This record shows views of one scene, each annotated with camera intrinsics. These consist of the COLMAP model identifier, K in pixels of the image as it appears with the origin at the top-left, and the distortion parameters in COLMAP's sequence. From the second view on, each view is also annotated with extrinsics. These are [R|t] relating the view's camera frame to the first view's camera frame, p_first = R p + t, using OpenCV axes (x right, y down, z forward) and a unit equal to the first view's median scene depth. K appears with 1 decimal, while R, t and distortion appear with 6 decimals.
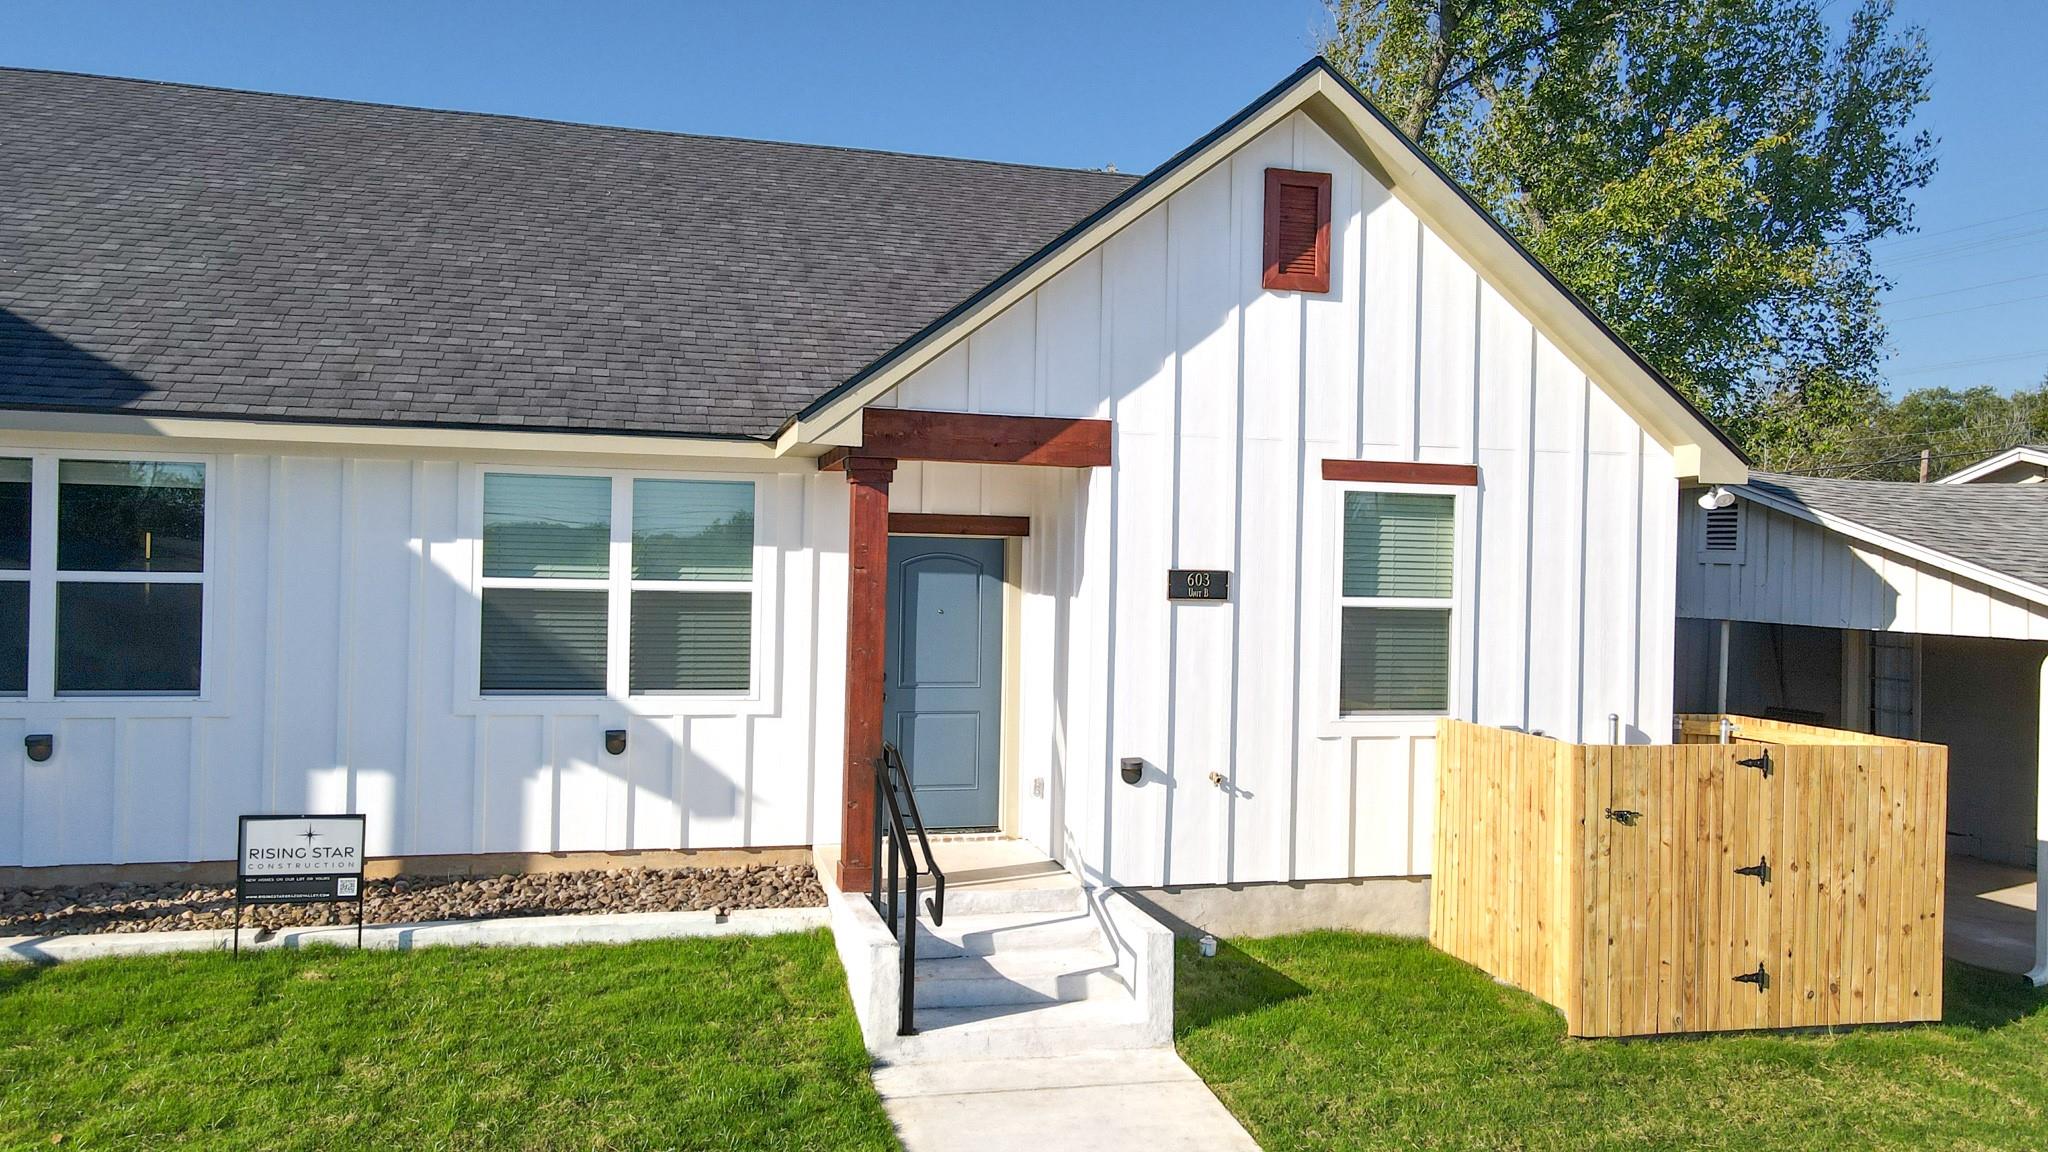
lens RADIAL K [[1480.6, 0, 1024.0], [0, 1480.6, 576.0], [0, 0, 1]] dist [-0.001775, 0.008696]
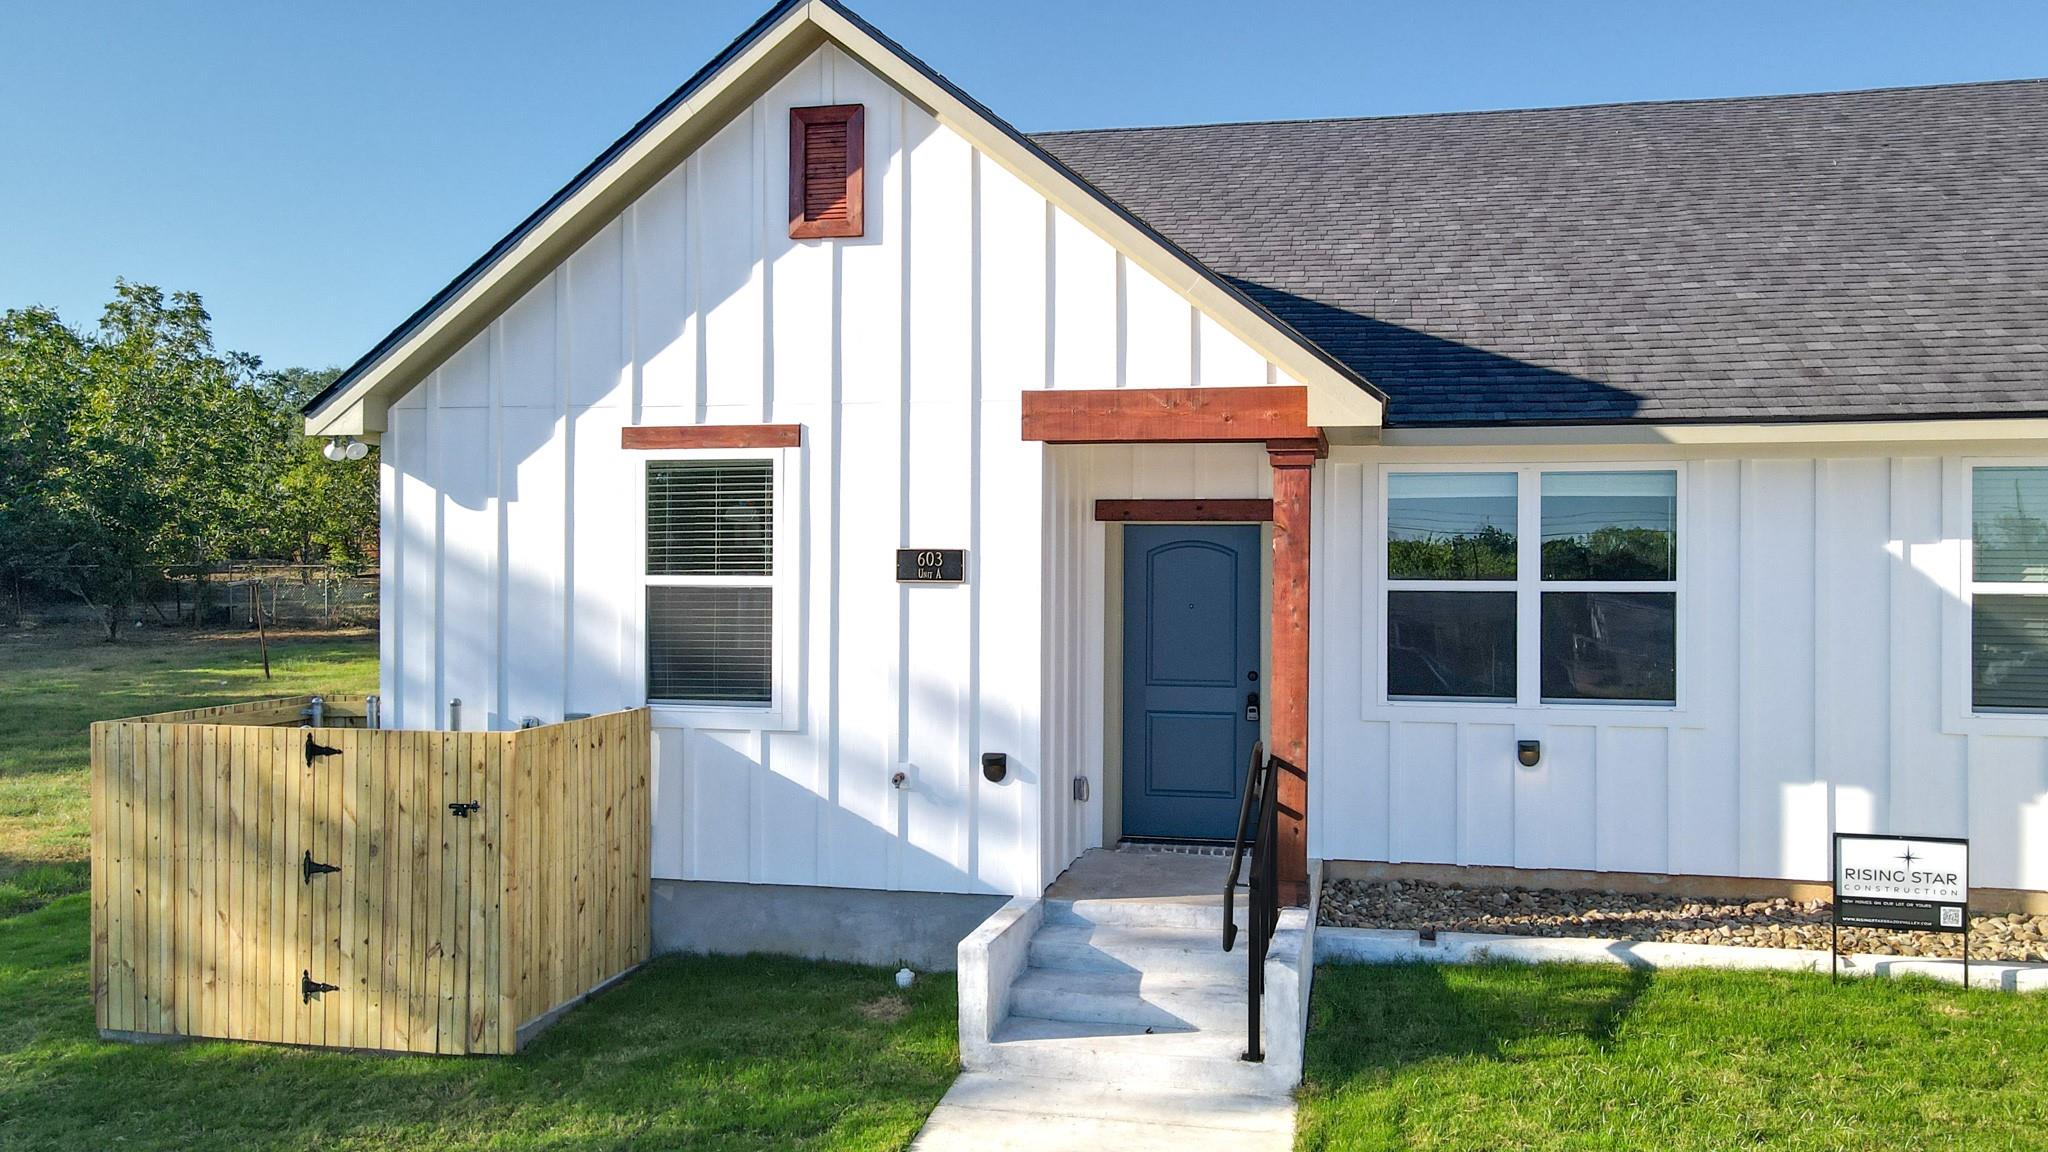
lens RADIAL K [[1534.1, 0, 1072.9], [0, 1534.1, 579.9], [0, 0, 1]] dist [0.033199, 0.000587]
pose [[0.903836, -0.015397, -0.427601, -0.454867], [0.013019, 0.999879, -0.008485, 0.000387], [0.427680, 0.002102, 0.903928, -0.096276]]
